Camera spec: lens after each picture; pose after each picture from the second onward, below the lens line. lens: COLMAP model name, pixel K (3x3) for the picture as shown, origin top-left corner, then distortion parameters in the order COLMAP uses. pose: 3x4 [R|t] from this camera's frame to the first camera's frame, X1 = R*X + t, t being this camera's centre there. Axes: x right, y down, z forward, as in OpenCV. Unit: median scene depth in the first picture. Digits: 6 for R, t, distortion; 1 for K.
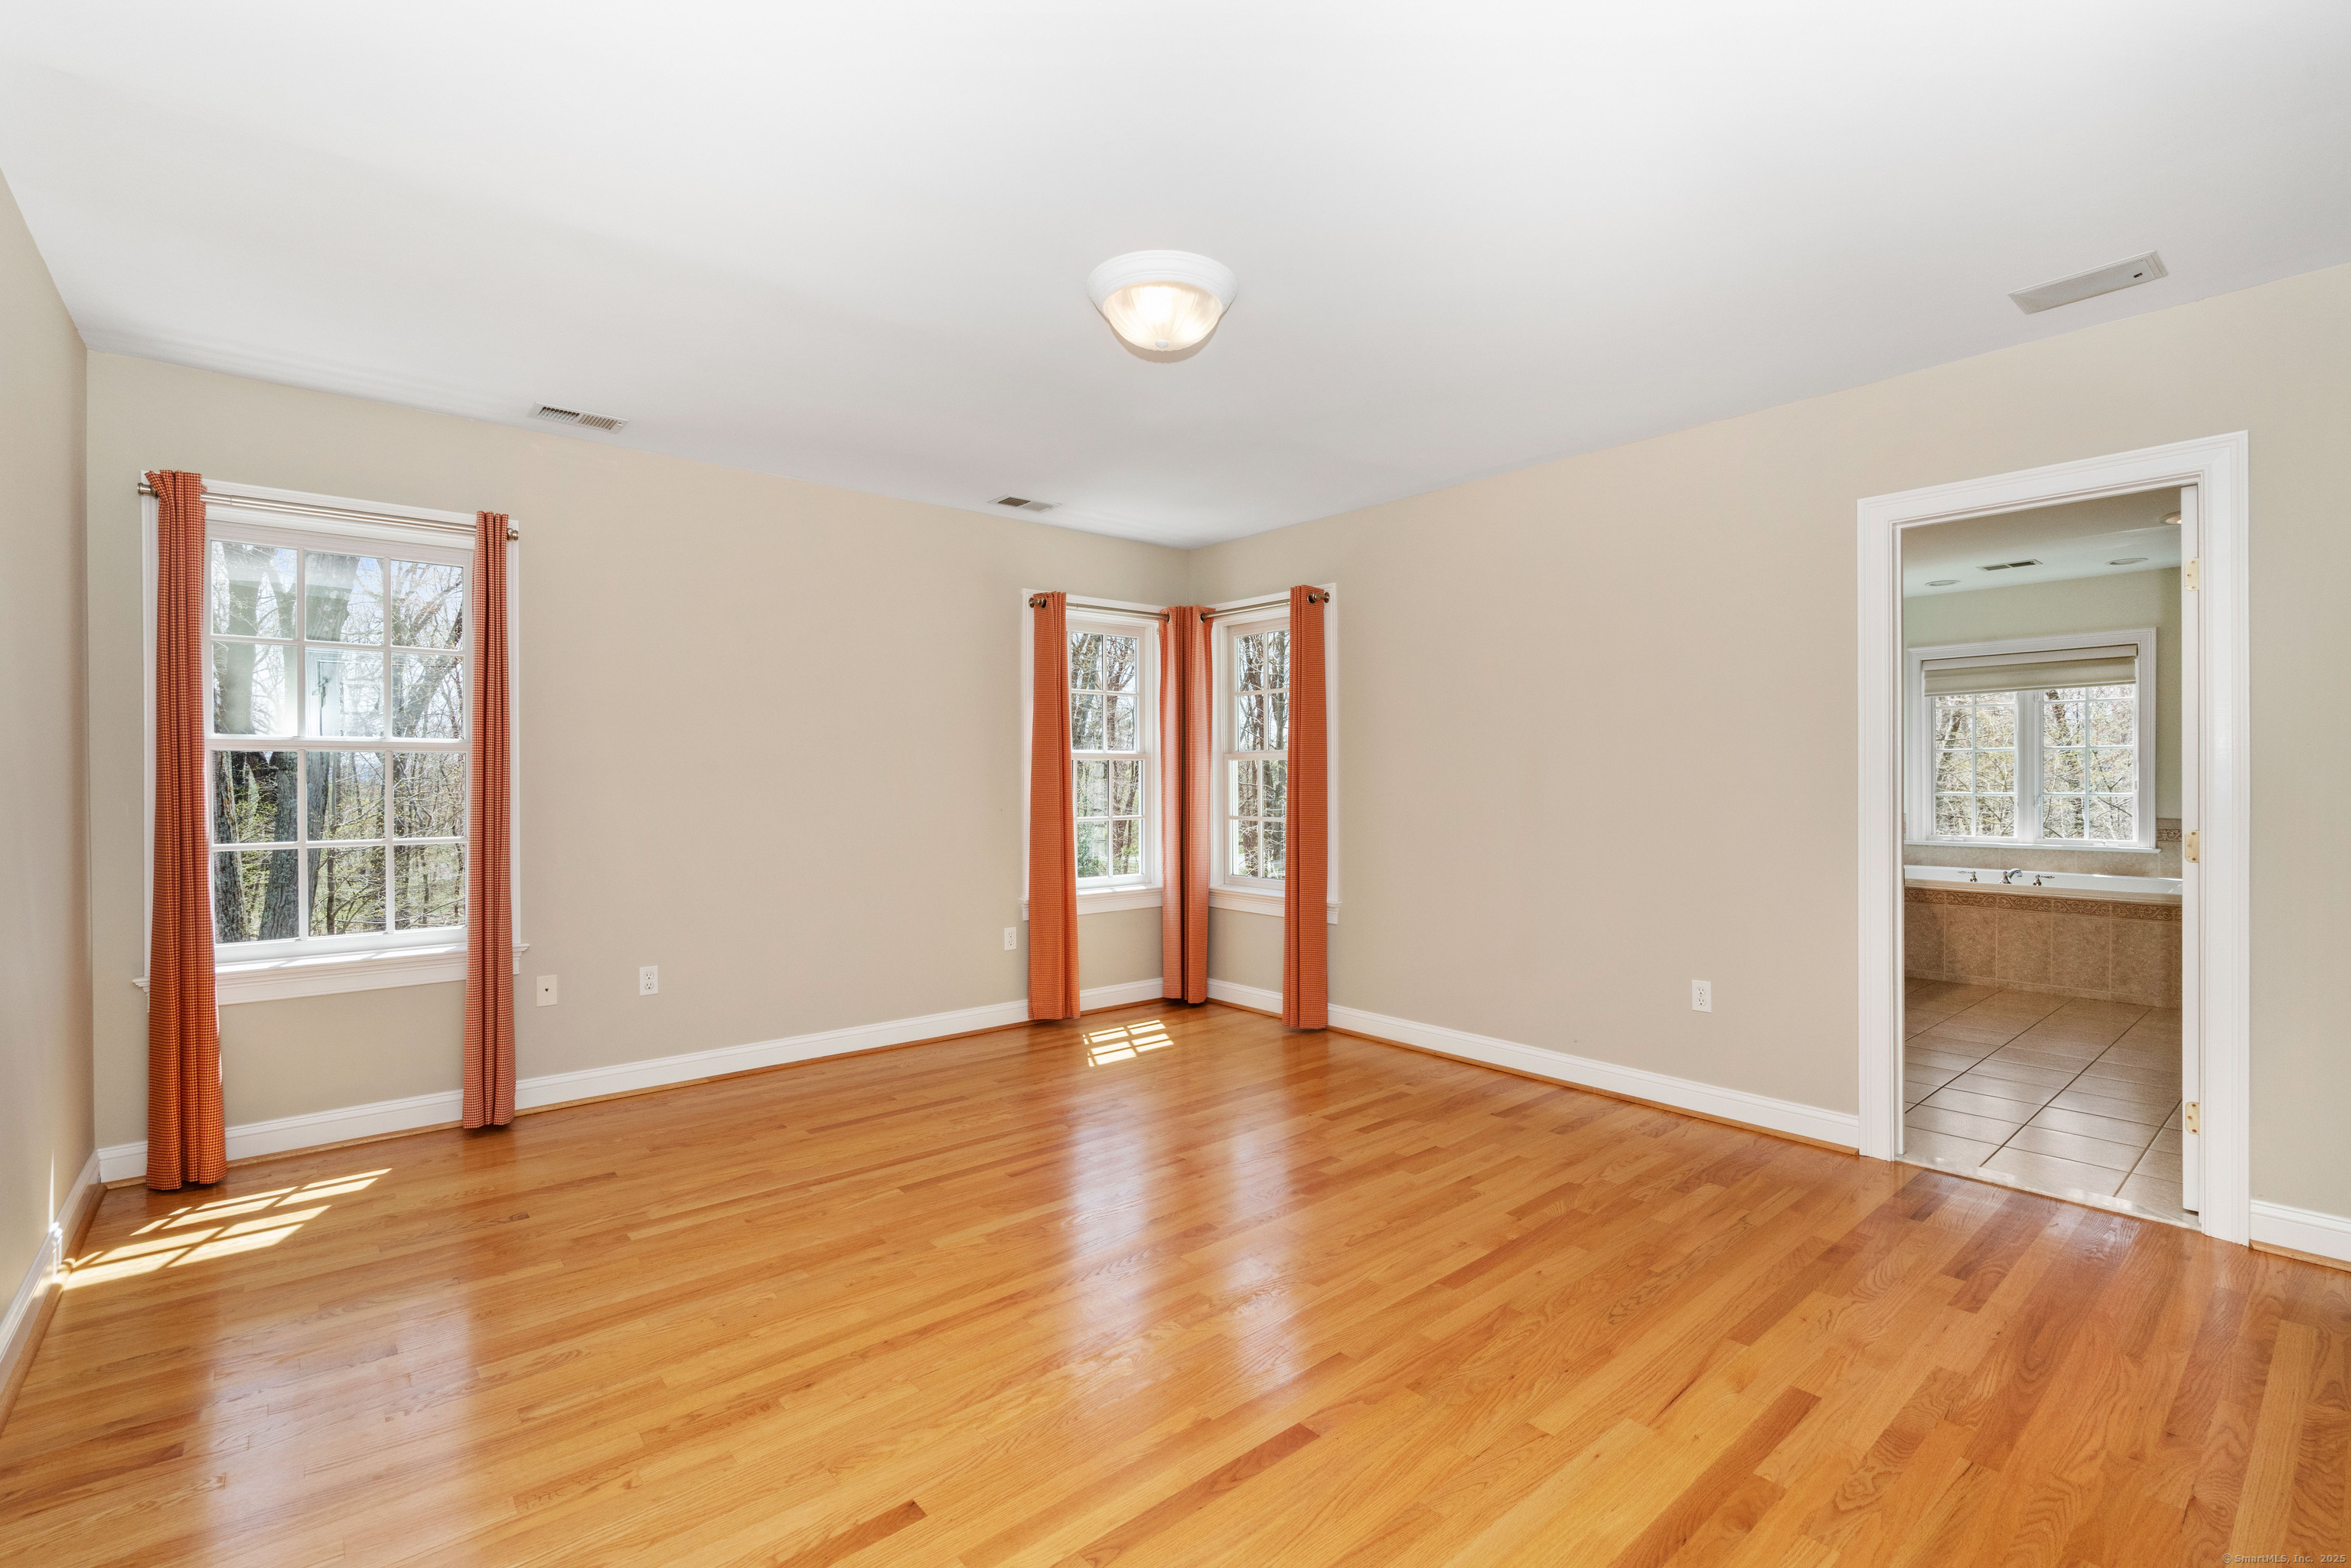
lens RADIAL K [[1061.7, 0, 1159.2], [0, 1061.7, 786.6], [0, 0, 1]] dist [-0.009531, 0.003504]
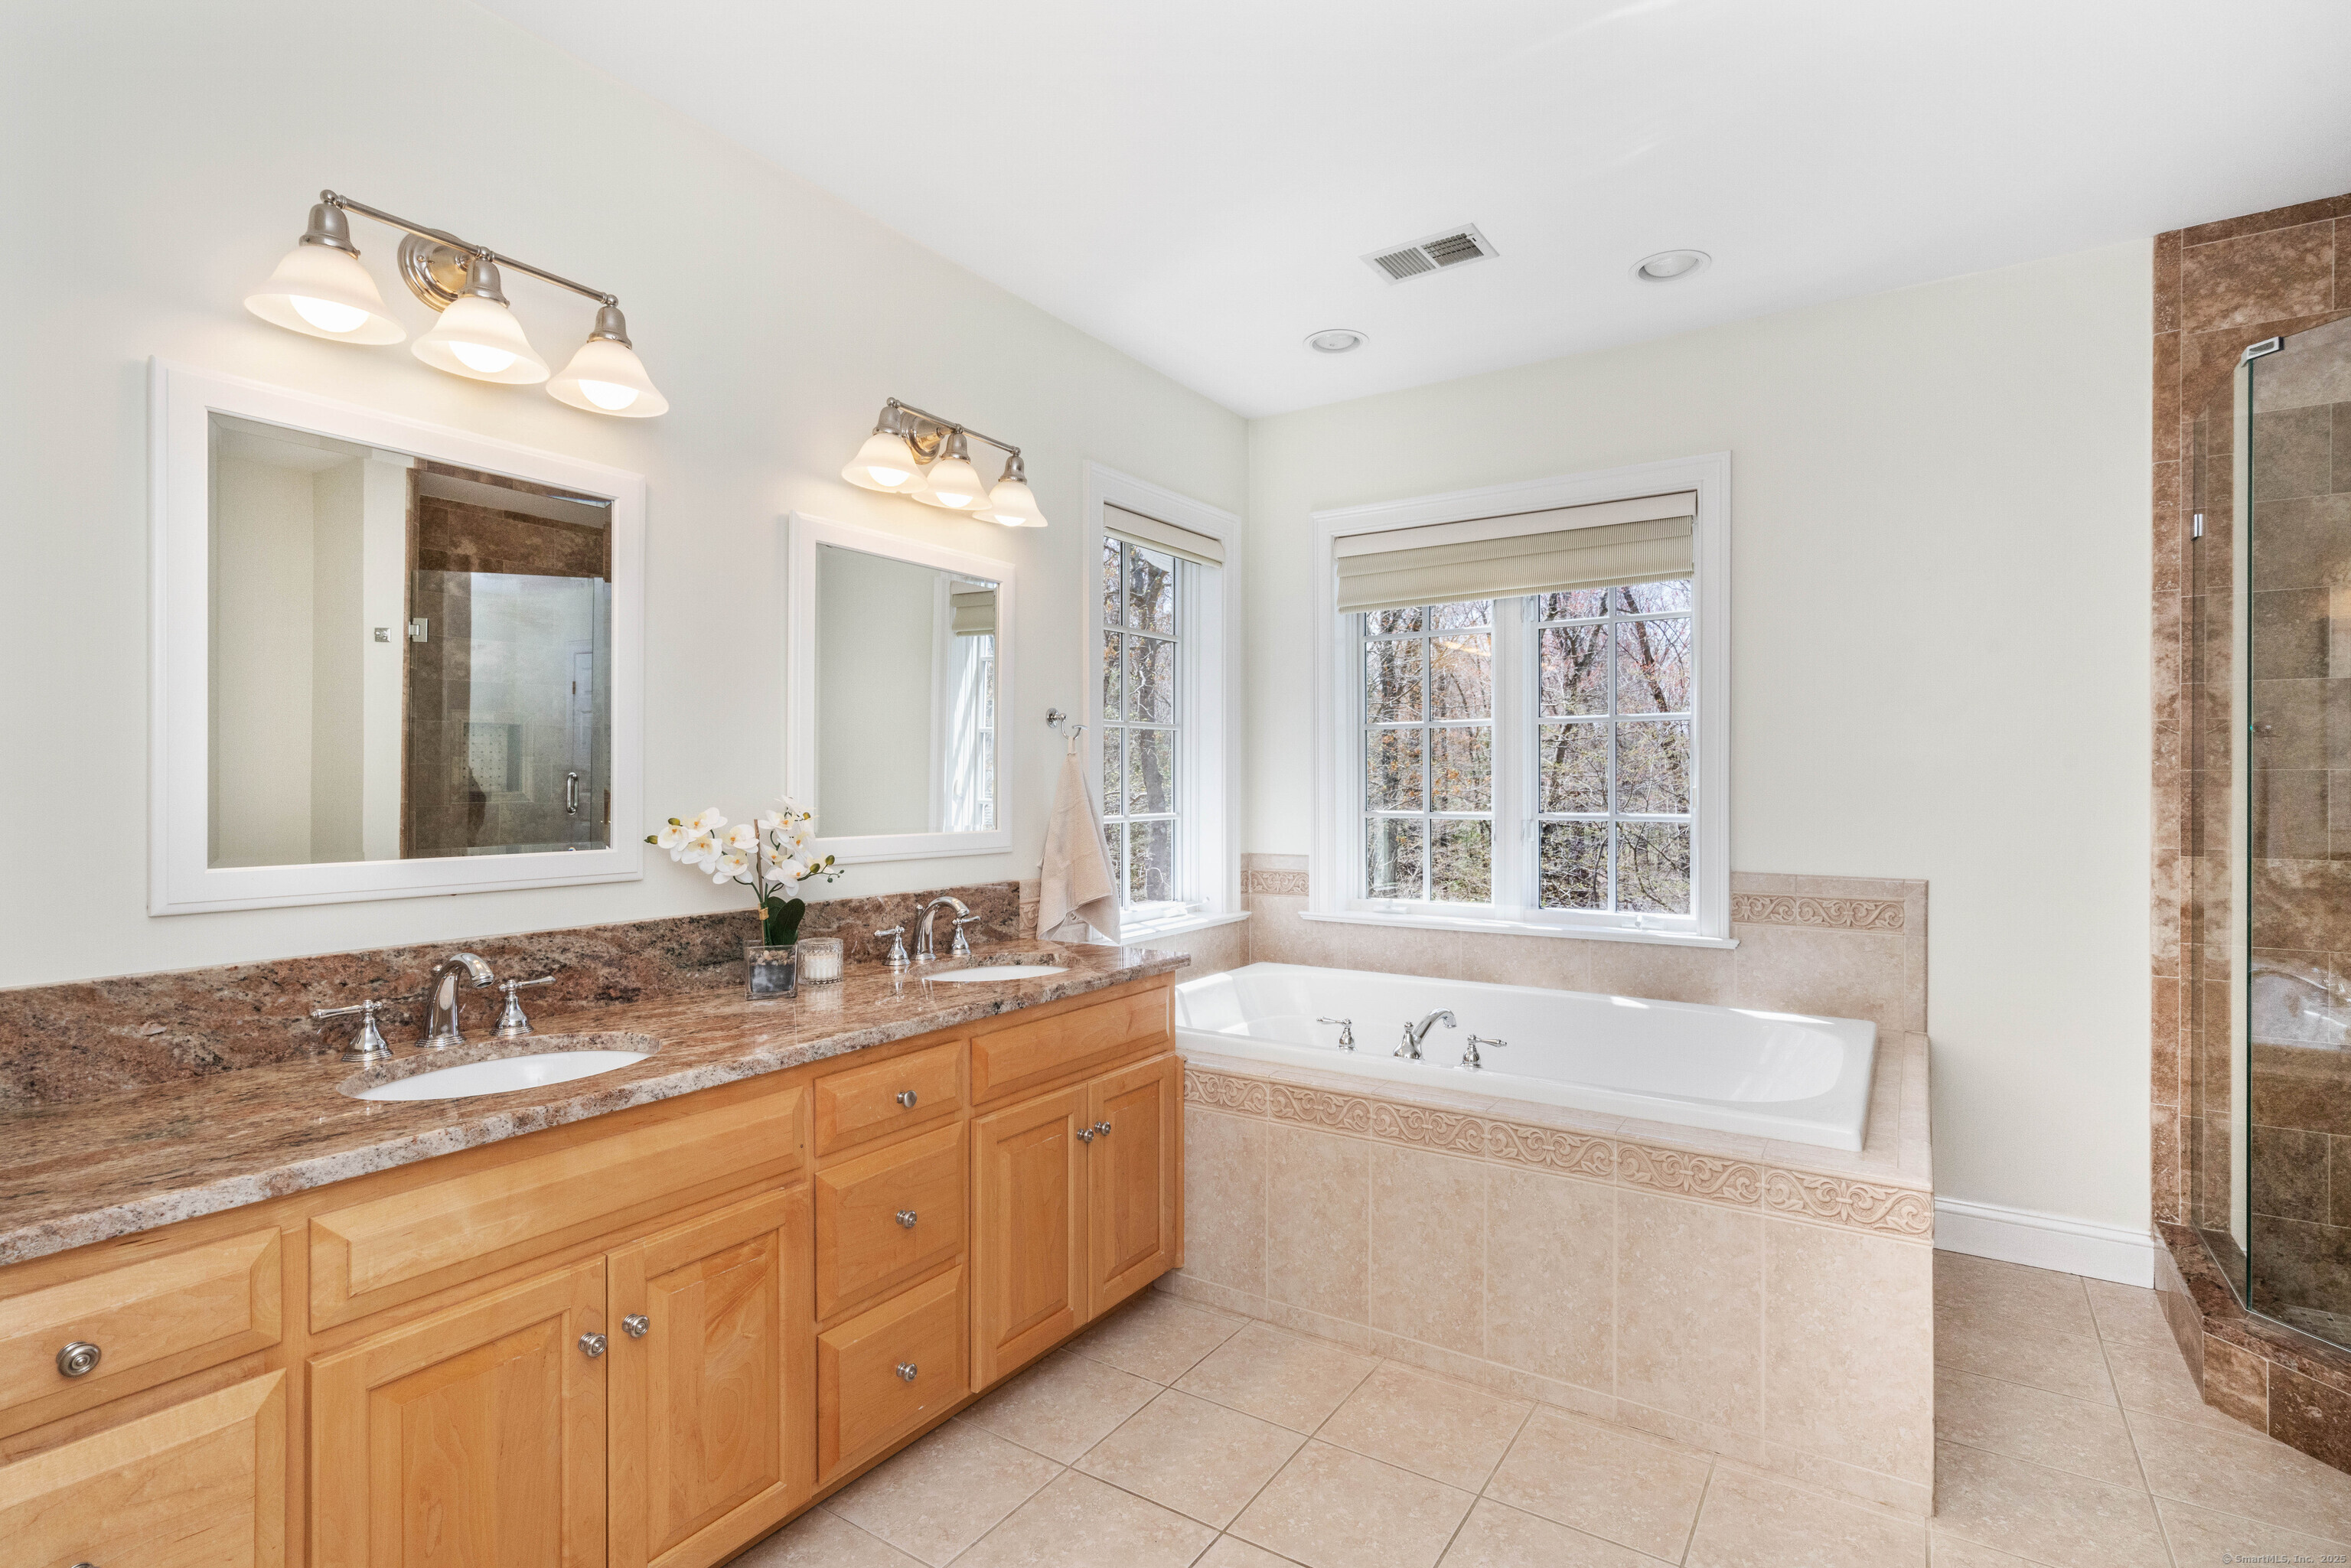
lens RADIAL K [[1106.1, 0, 1189.6], [0, 1106.1, 781.1], [0, 0, 1]] dist [-0.033933, 0.006103]
pose [[0.959716, 0.001189, 0.280968, 0.630593], [0.000906, 0.999973, -0.007325, -0.004829], [-0.280969, 0.007284, 0.959689, 0.656502]]
